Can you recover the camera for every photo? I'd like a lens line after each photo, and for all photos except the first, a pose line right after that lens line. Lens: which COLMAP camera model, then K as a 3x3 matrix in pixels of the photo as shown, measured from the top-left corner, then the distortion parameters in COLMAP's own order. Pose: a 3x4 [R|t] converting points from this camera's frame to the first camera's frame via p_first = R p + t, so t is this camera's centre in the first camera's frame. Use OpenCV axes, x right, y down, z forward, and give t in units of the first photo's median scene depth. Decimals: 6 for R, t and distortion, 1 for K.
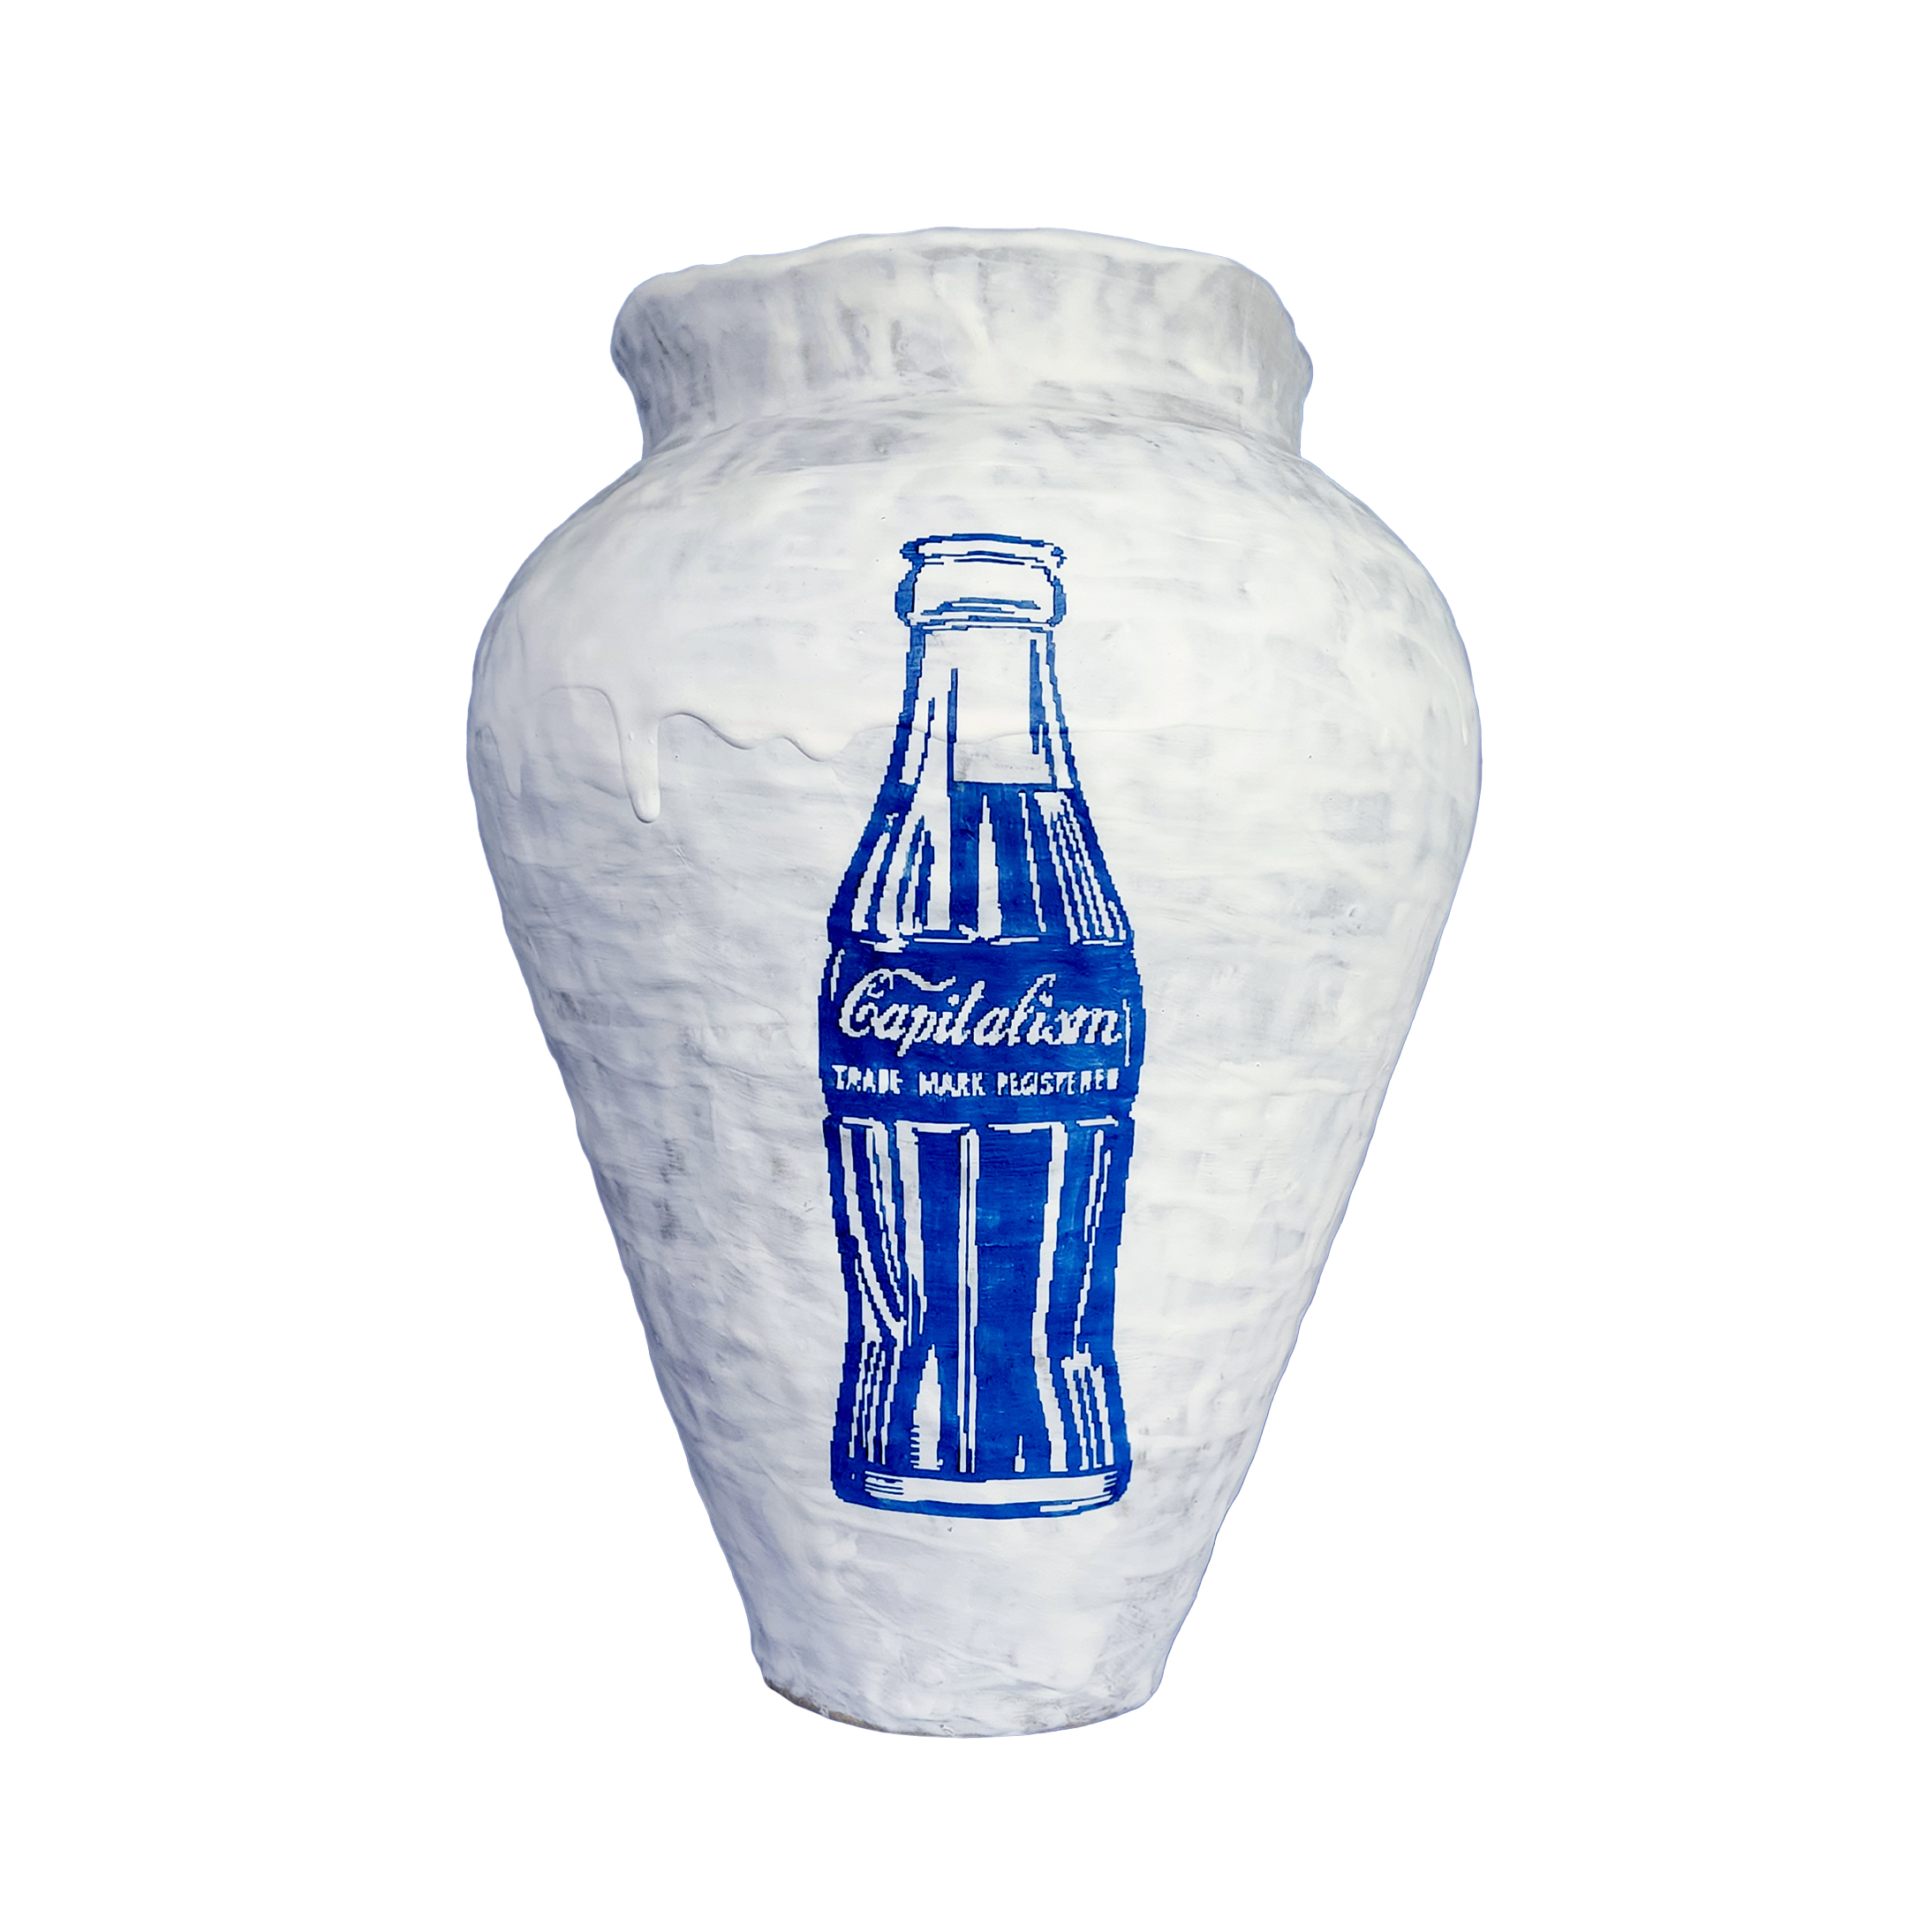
lens RADIAL K [[1840.5, 0, 961.7], [0, 1840.5, 966.6], [0, 0, 1]] dist [-0.029599, 0.000000]
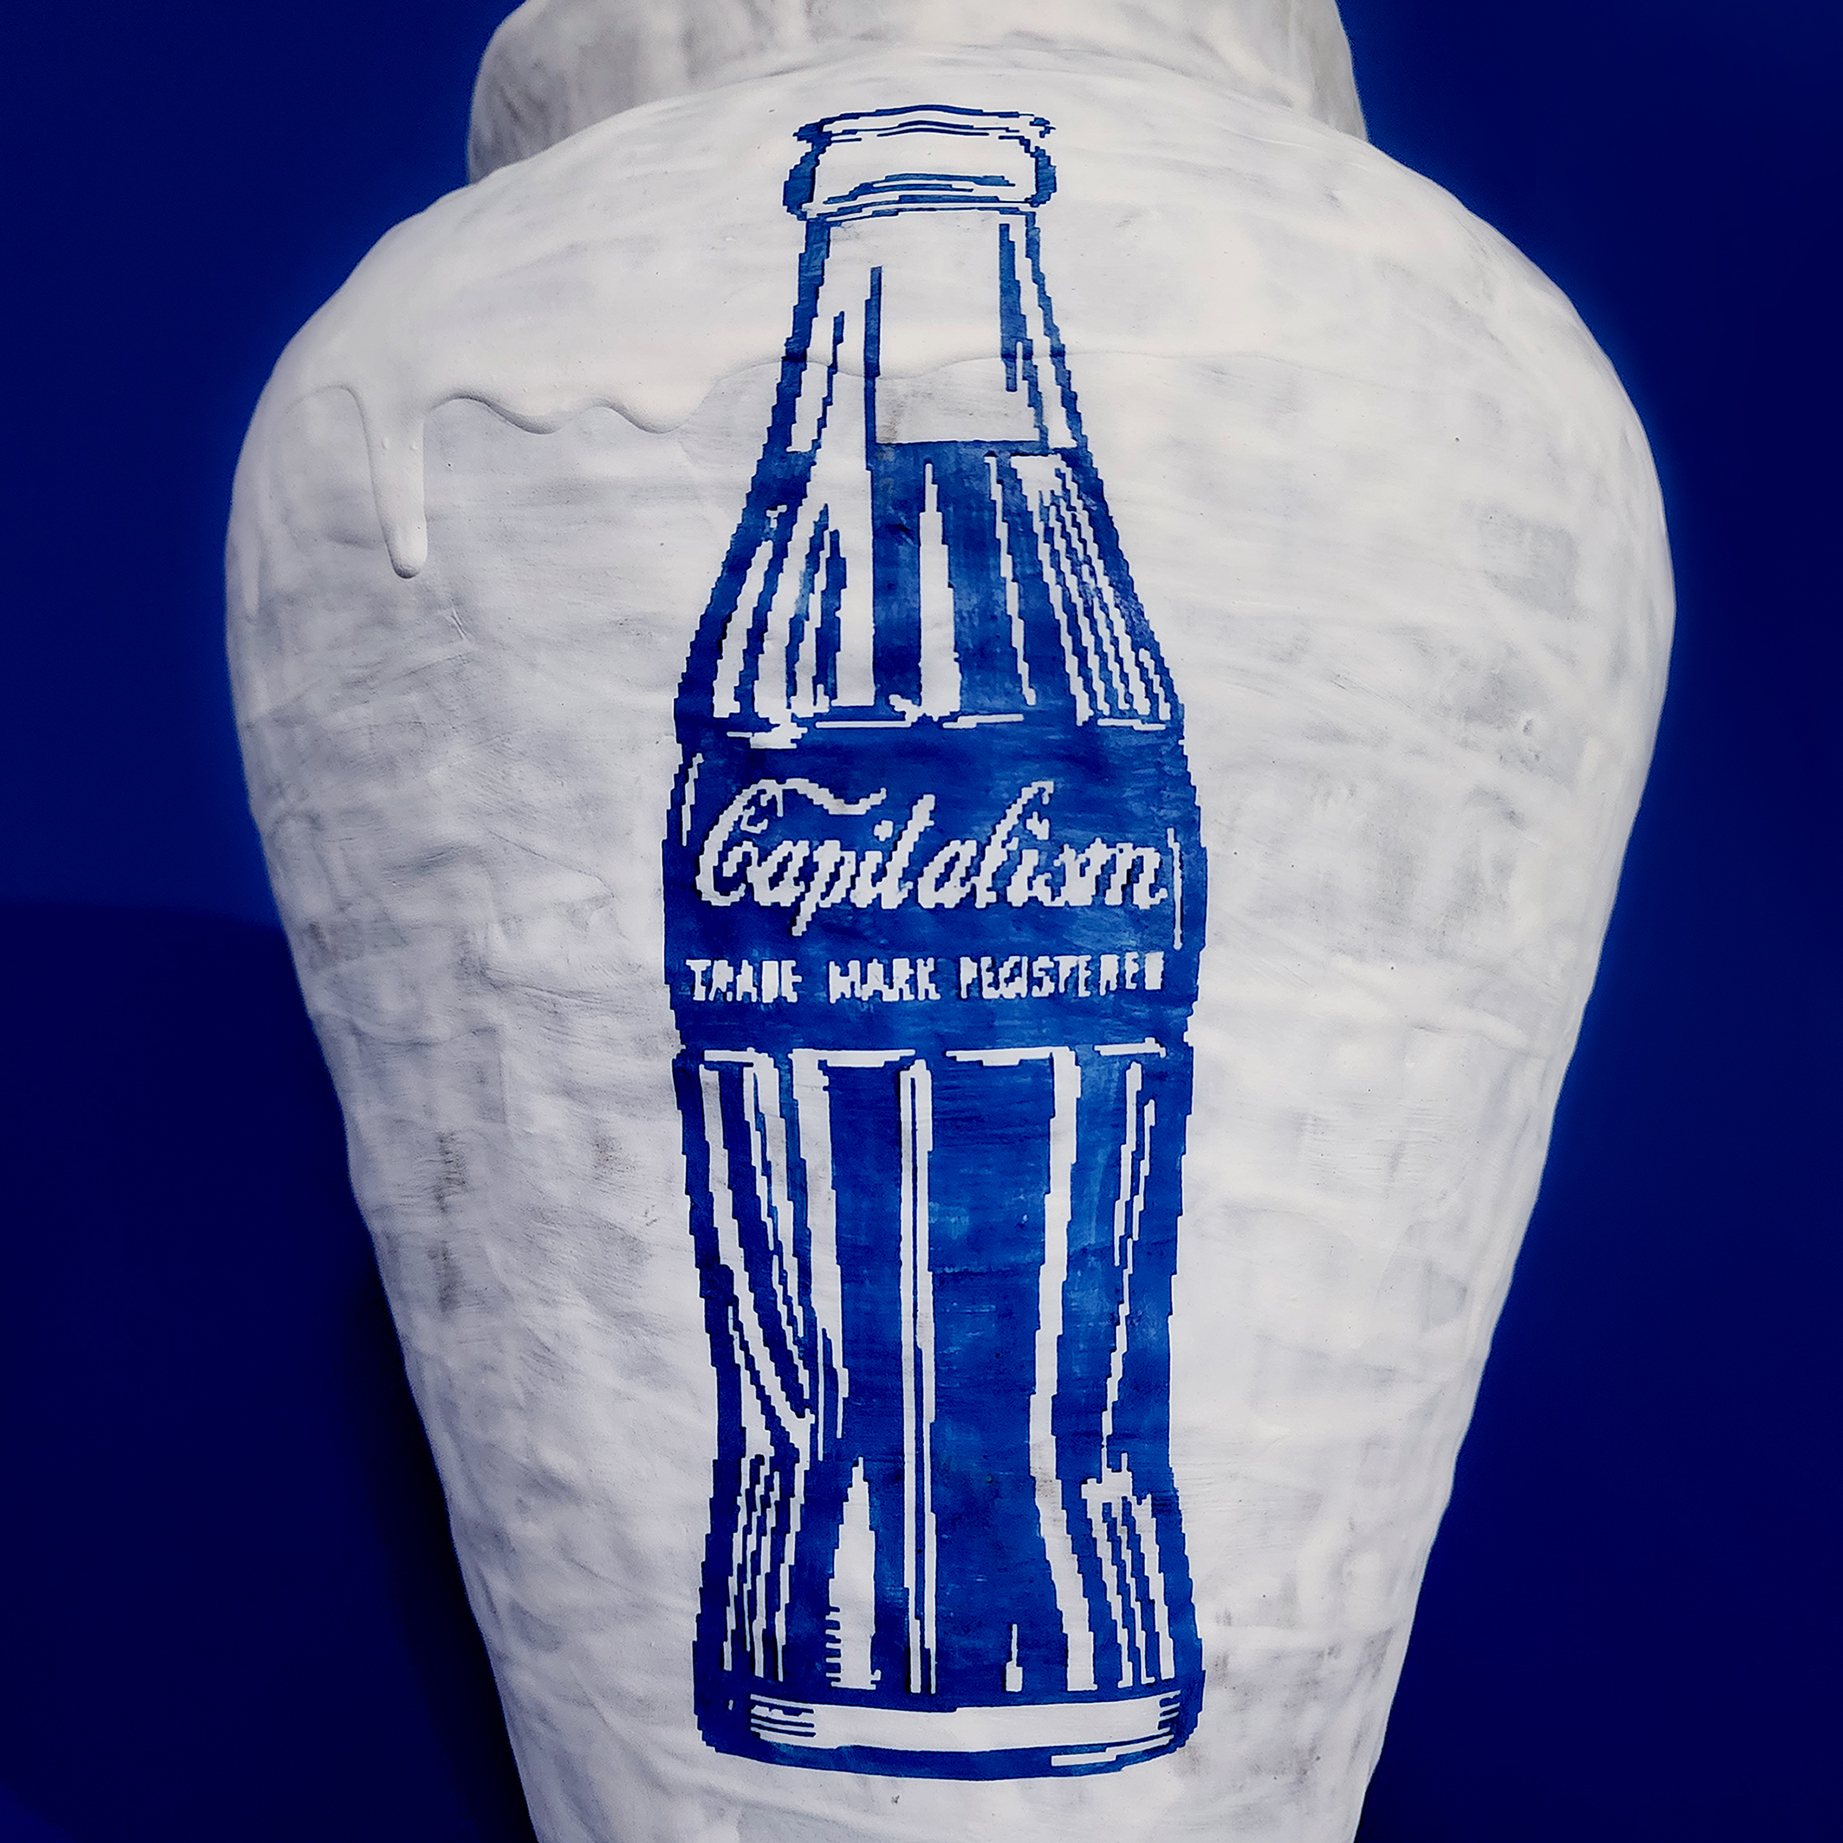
lens RADIAL K [[1755.7, 0, 928.9], [0, 1755.7, 920.4], [0, 0, 1]] dist [-0.029599, 0.000000]
pose [[0.999684, -0.014126, -0.020810, 0.020802], [0.009630, 0.979312, -0.202129, 0.155579], [0.023234, 0.201864, 0.979138, 0.433406]]
